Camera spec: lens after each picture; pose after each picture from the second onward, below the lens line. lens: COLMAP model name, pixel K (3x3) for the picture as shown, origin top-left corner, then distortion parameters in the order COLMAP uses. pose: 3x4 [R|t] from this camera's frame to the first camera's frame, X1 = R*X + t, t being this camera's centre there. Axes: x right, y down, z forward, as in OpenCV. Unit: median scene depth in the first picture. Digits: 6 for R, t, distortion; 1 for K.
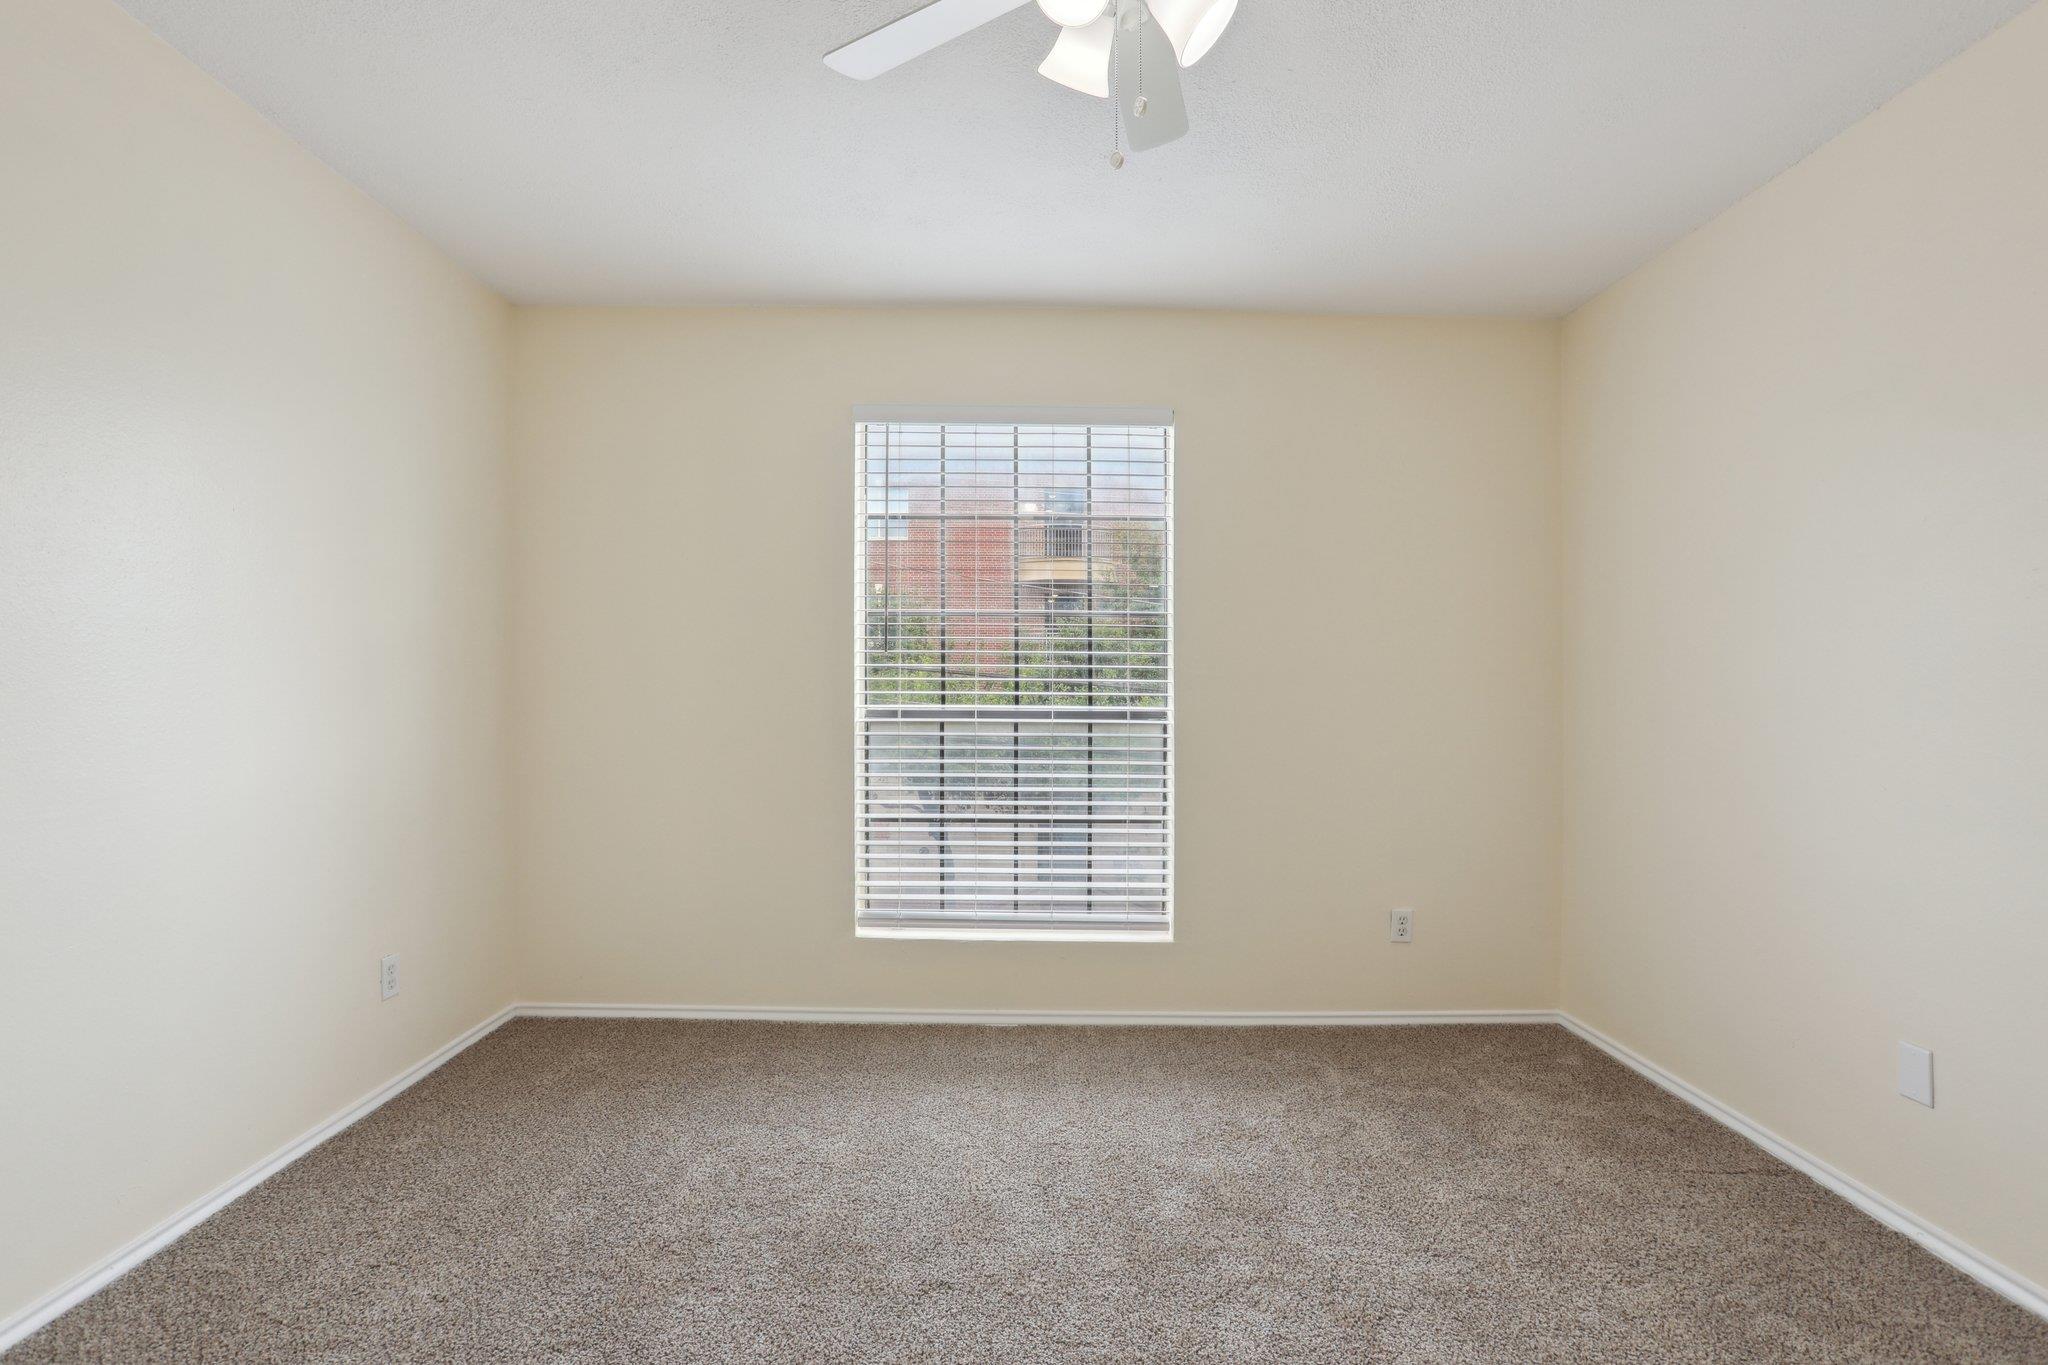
lens RADIAL K [[944.5, 0, 981.4], [0, 944.5, 706.2], [0, 0, 1]] dist [-0.055001, 0.022447]
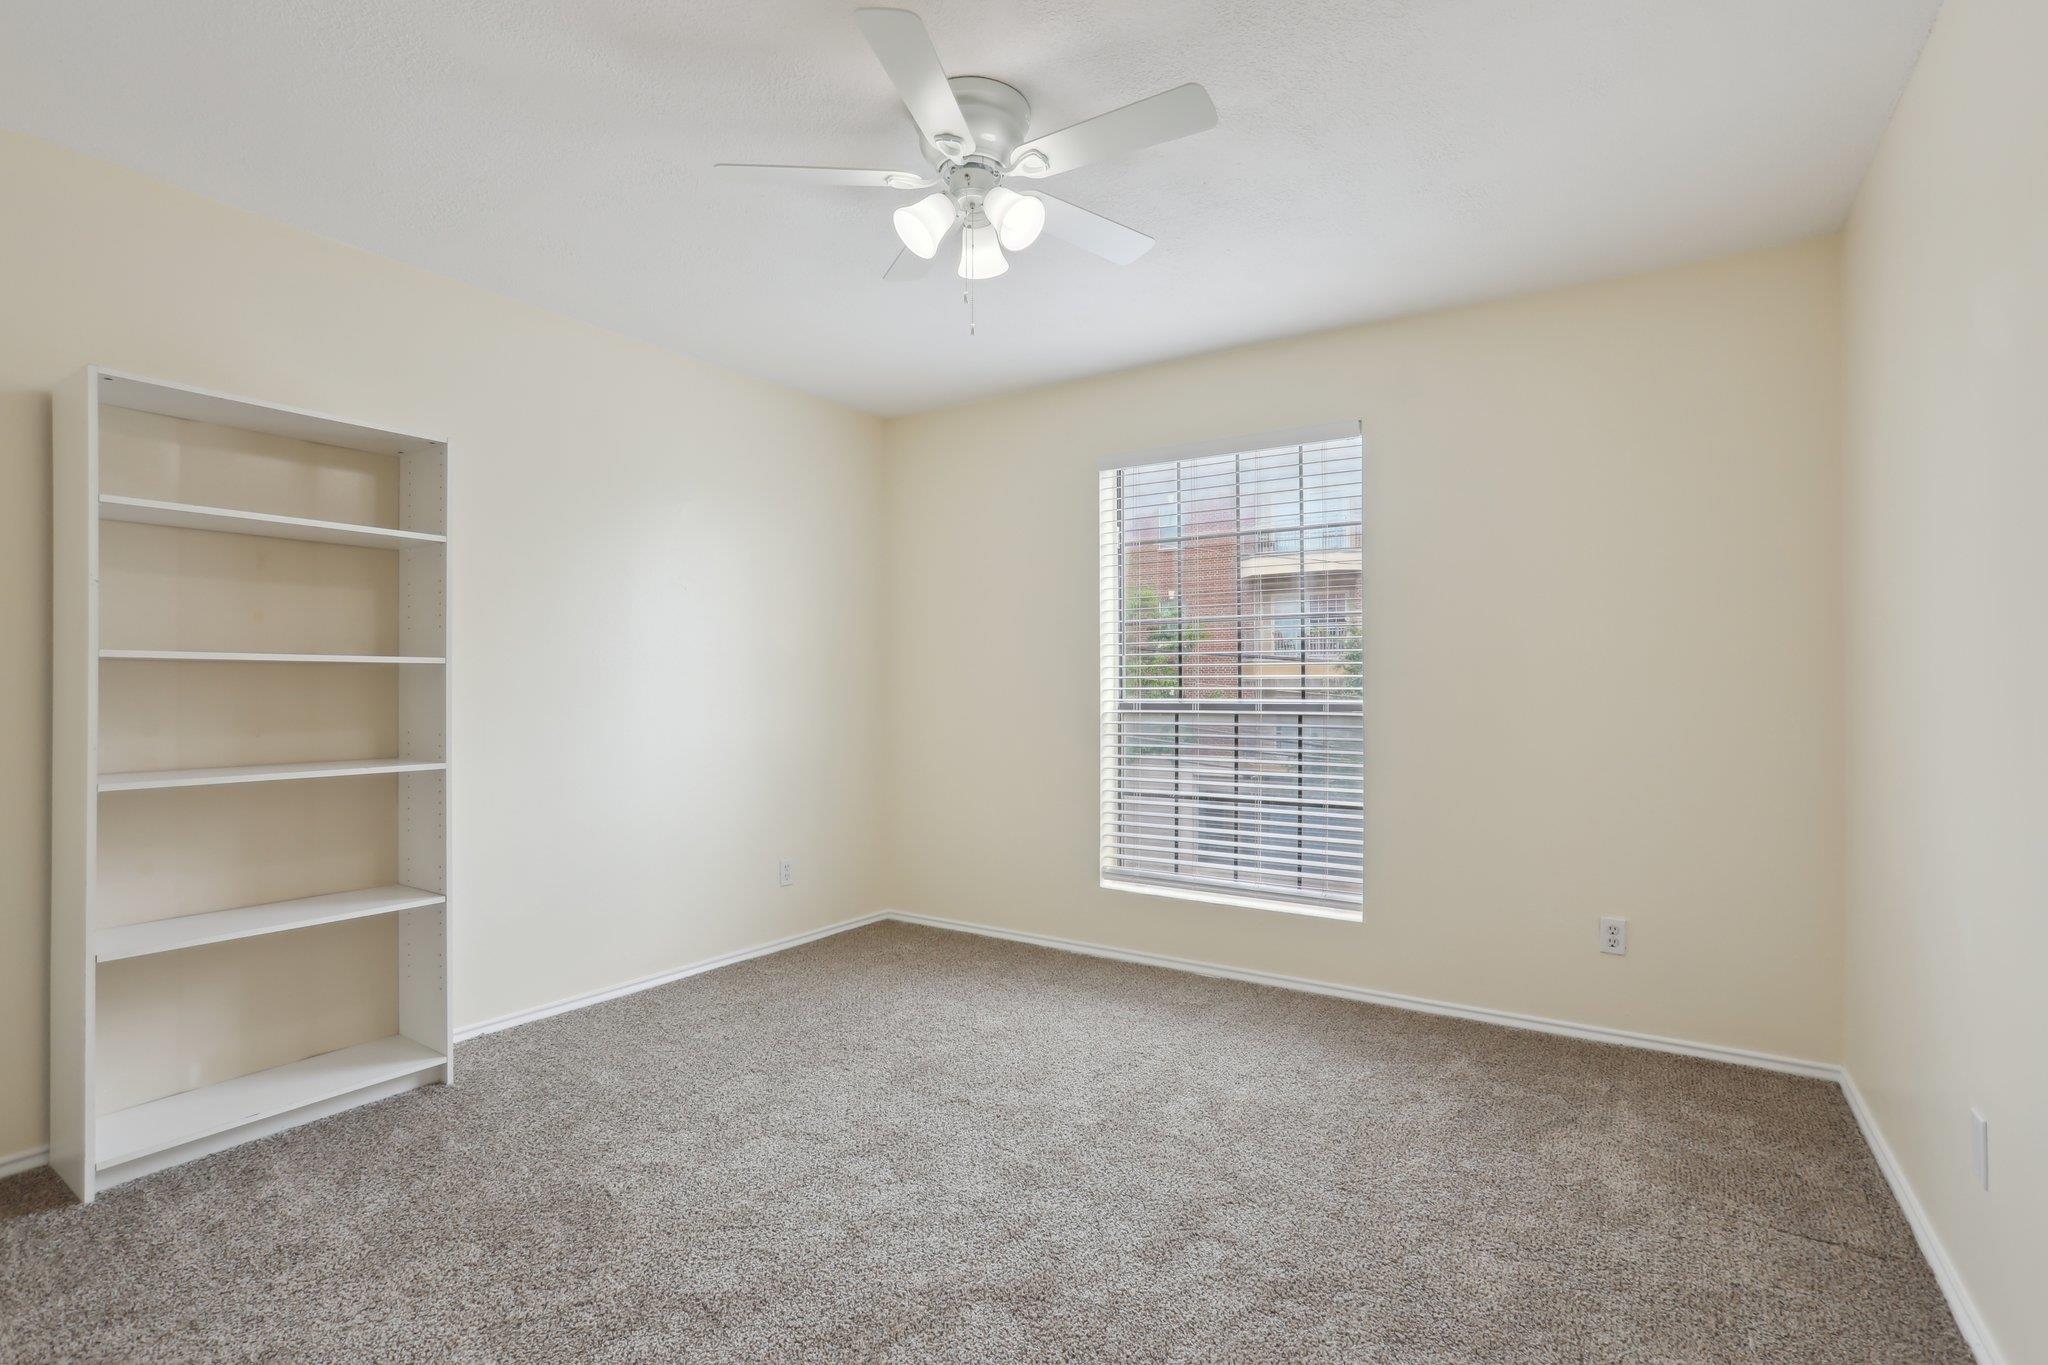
lens RADIAL K [[944.5, 0, 1010.9], [0, 944.5, 686.1], [0, 0, 1]] dist [-0.055001, 0.022447]
pose [[0.828315, -0.010939, -0.560156, 0.473789], [0.001492, 0.999849, -0.017319, 0.003011], [0.560261, 0.013510, 0.828206, -0.096901]]
